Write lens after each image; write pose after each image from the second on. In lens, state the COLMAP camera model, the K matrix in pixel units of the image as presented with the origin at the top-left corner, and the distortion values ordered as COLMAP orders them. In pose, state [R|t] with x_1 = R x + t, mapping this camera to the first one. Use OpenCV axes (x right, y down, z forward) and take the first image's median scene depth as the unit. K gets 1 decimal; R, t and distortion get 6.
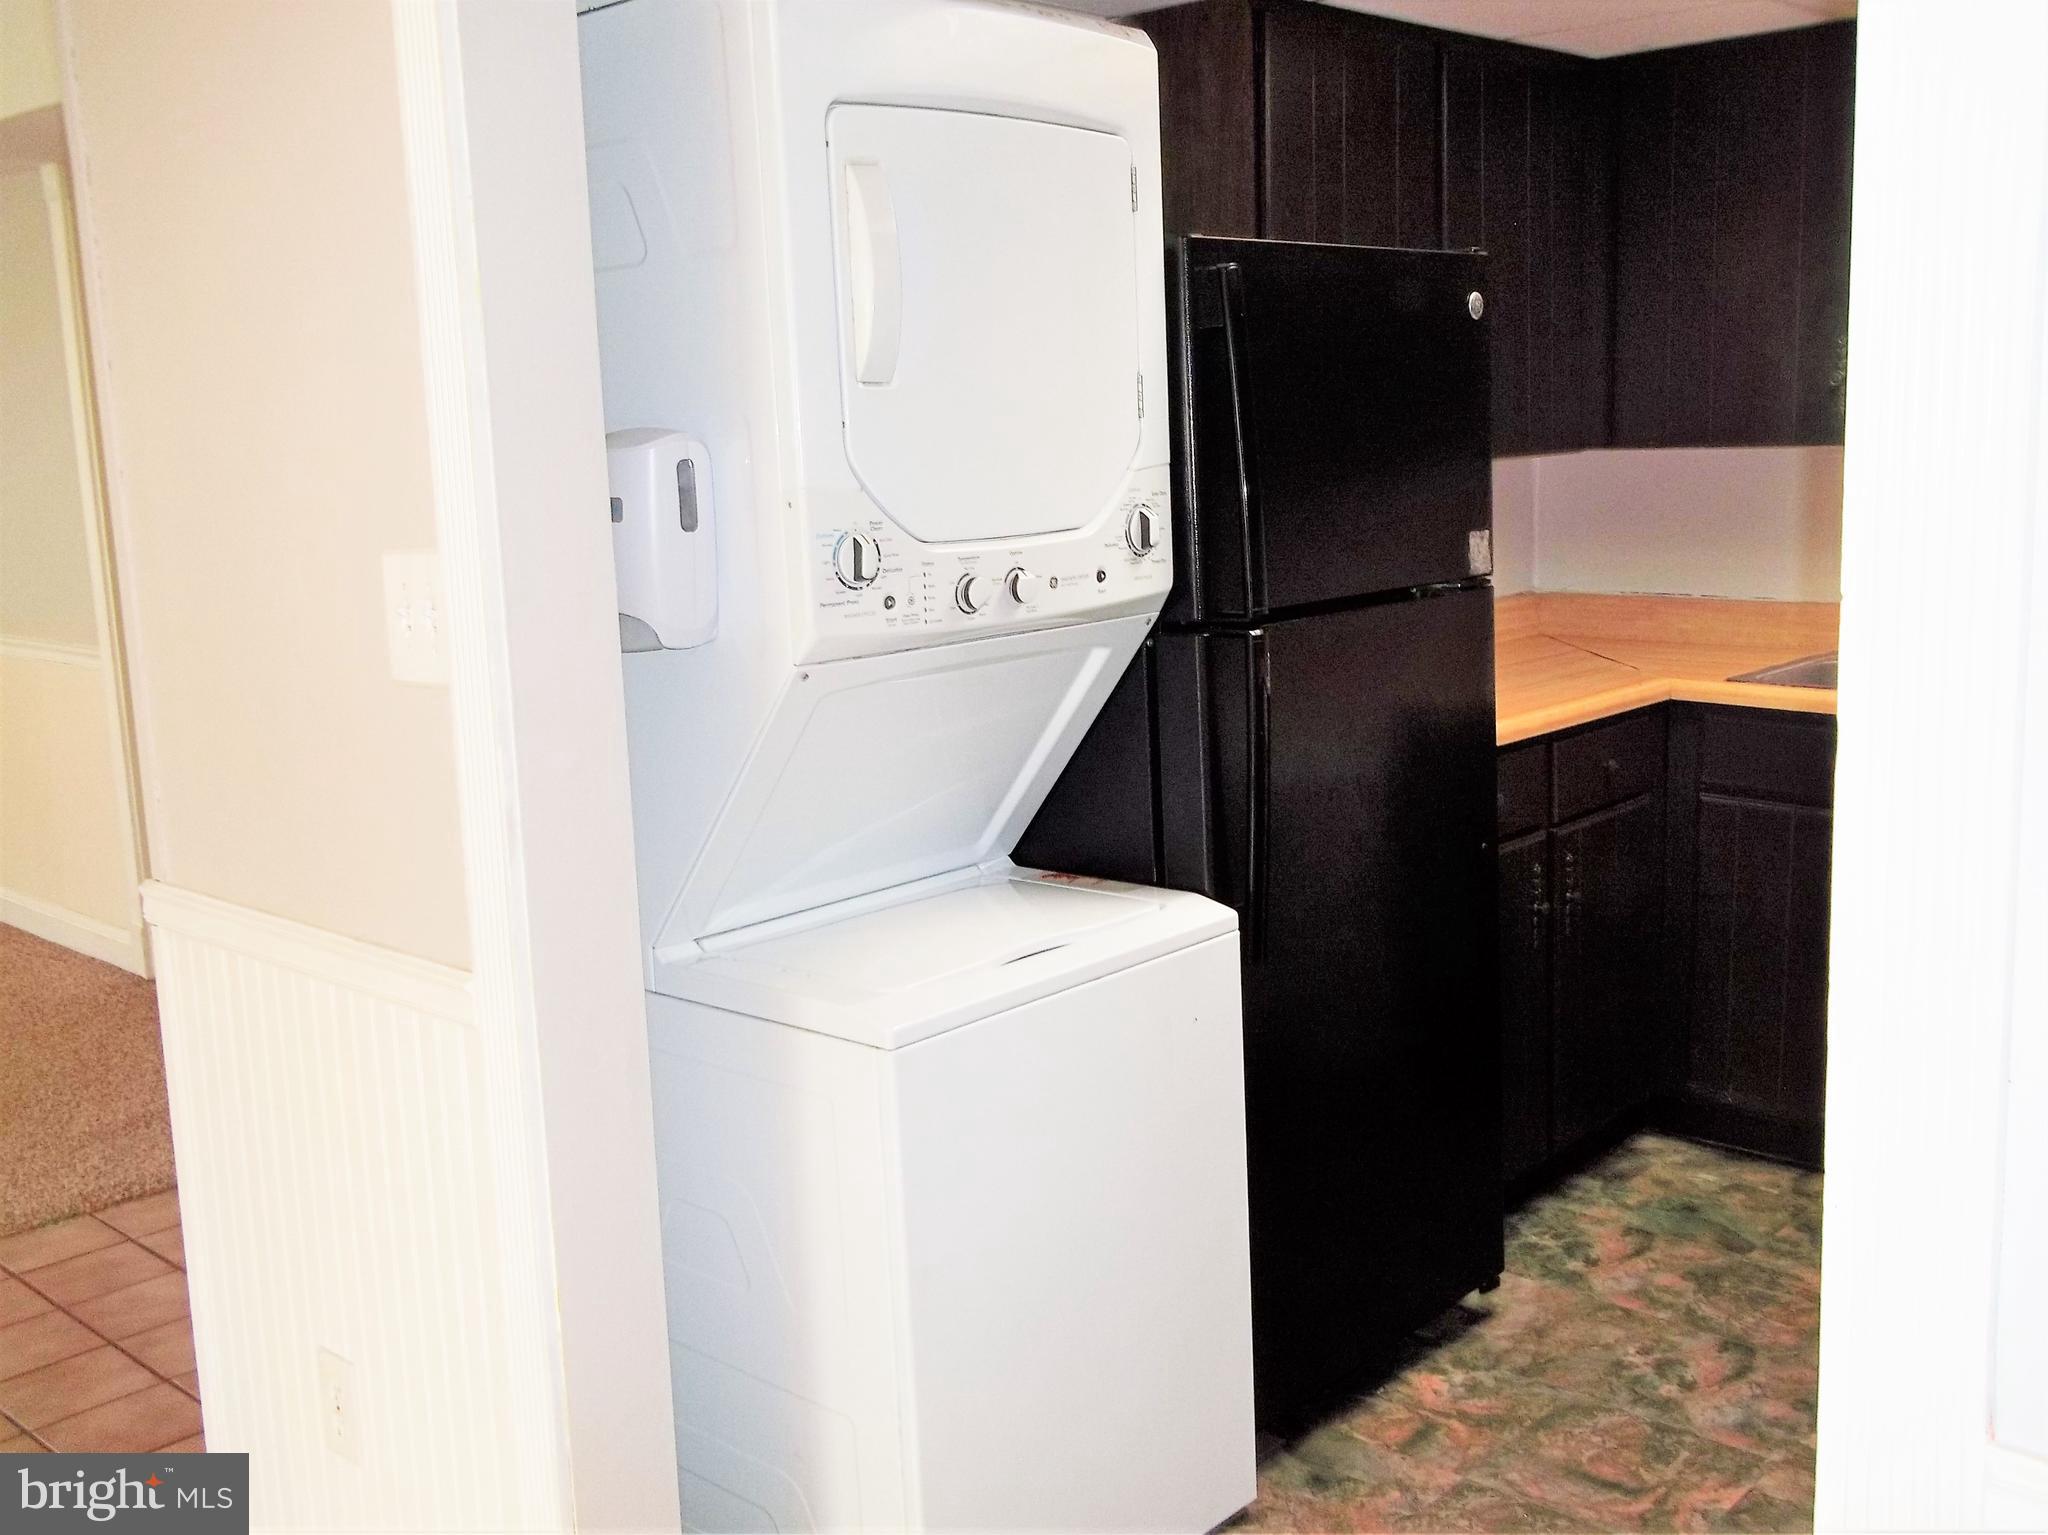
lens RADIAL K [[1971.5, 0, 1029.4], [0, 1971.5, 762.8], [0, 0, 1]] dist [0.011243, 0.000000]
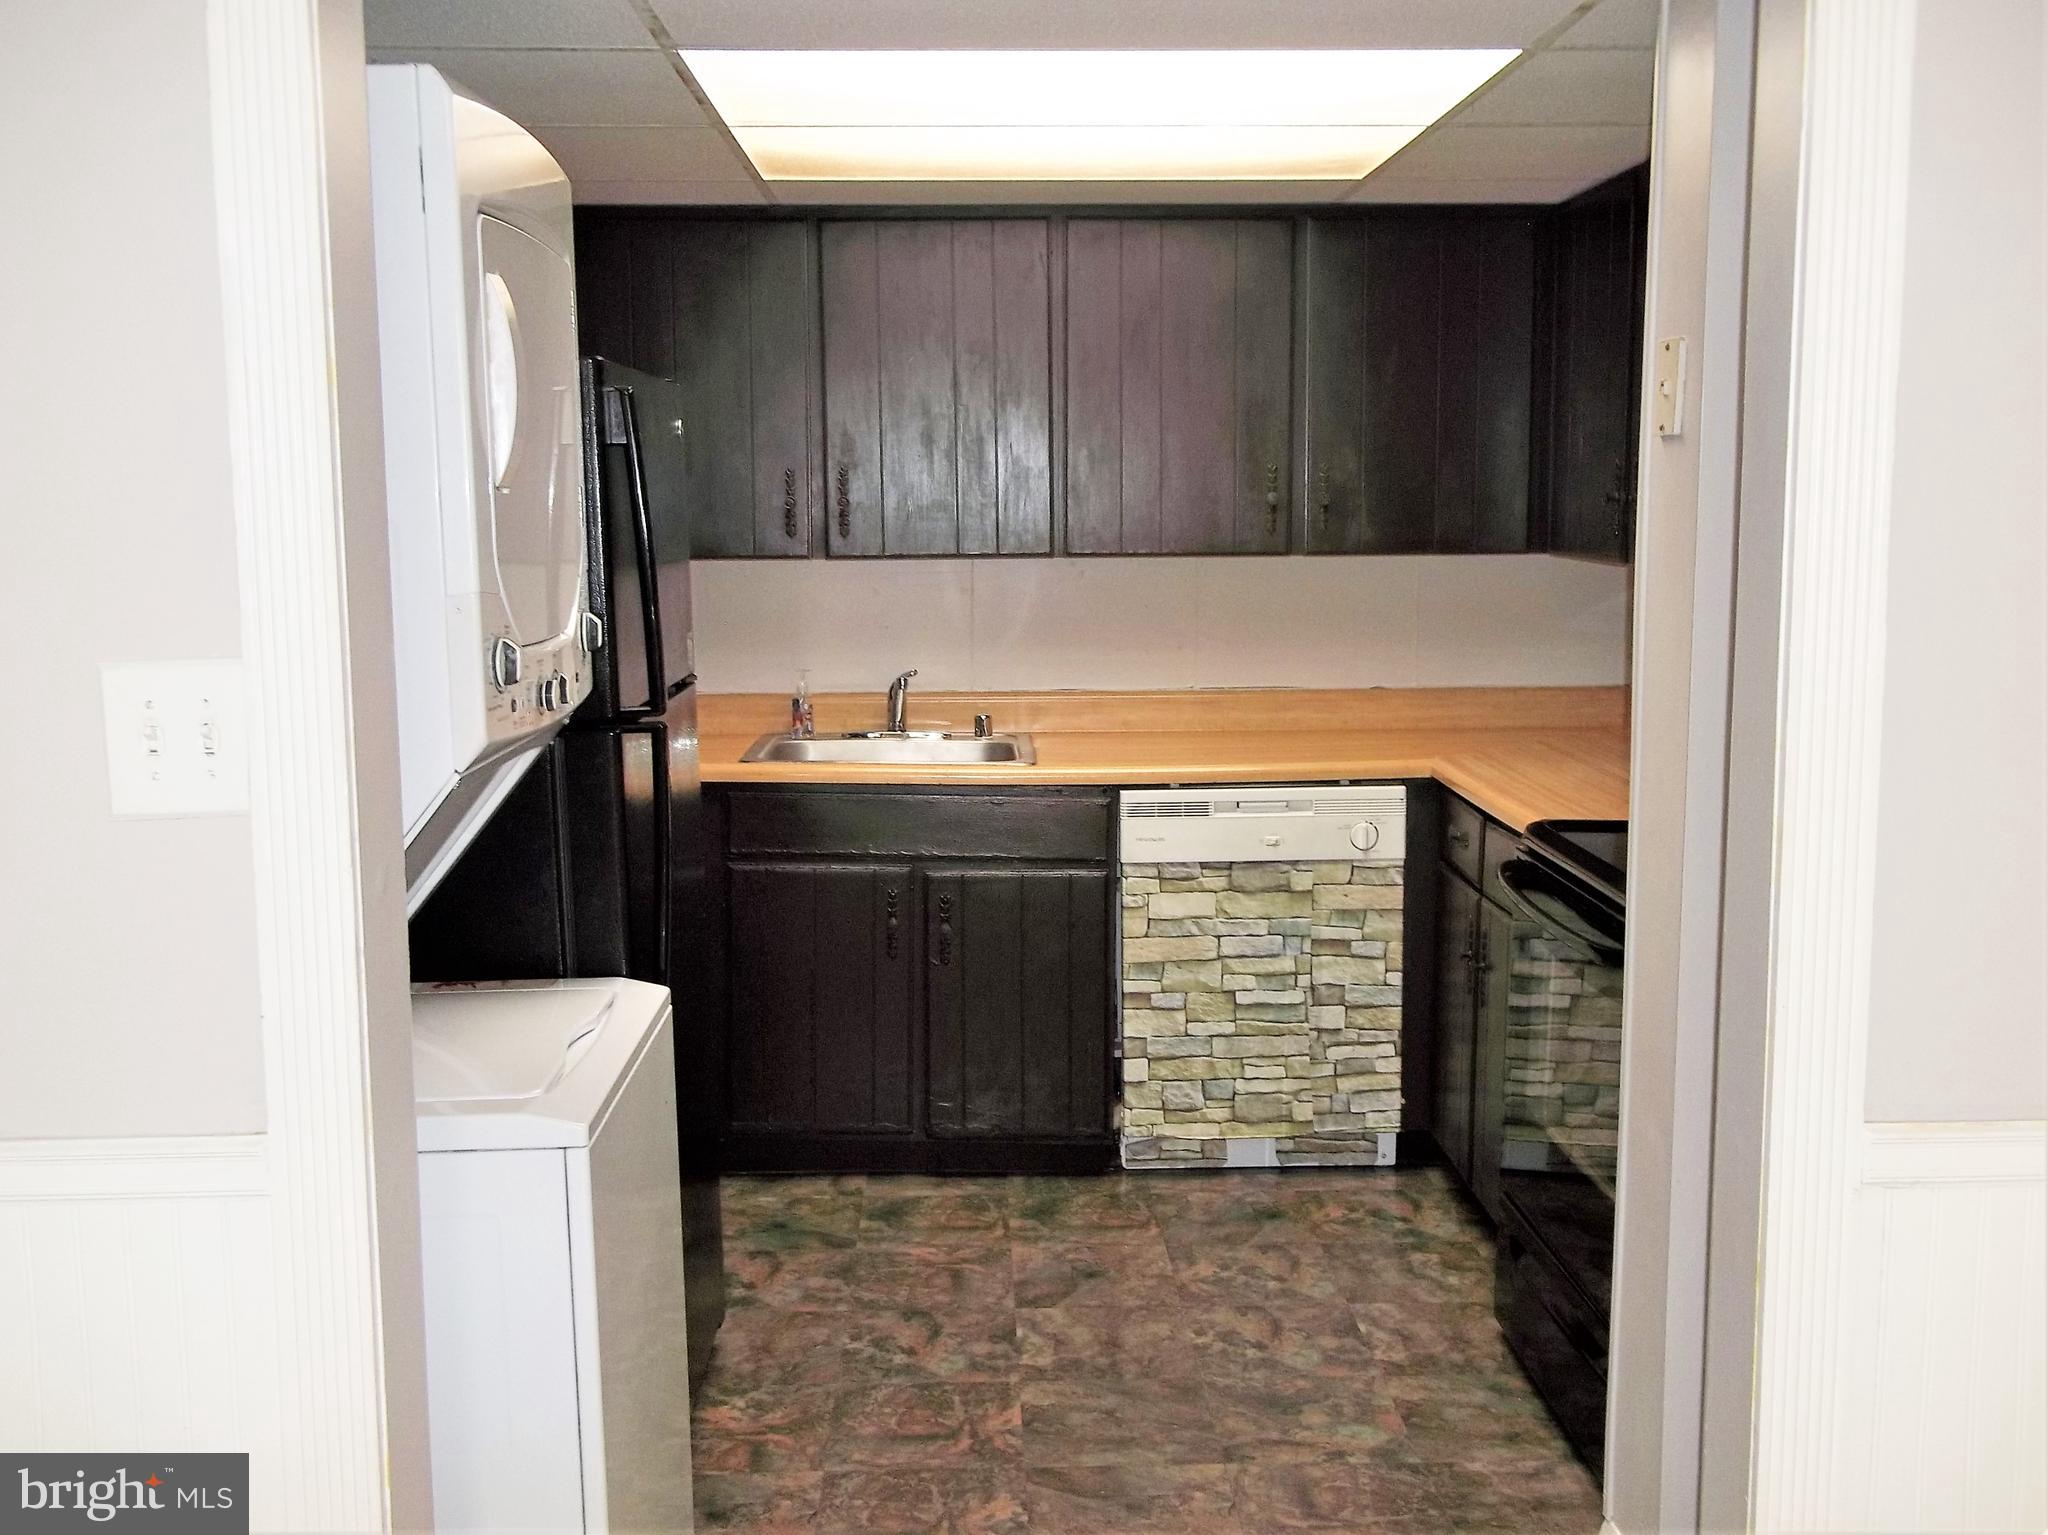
lens RADIAL K [[1971.5, 0, 1032.8], [0, 1971.5, 771.2], [0, 0, 1]] dist [0.011243, 0.000000]
pose [[0.728219, -0.065162, 0.682240, -0.403481], [0.101370, 0.994761, -0.013190, -0.005799], [-0.677807, 0.078764, 0.731009, 0.065808]]
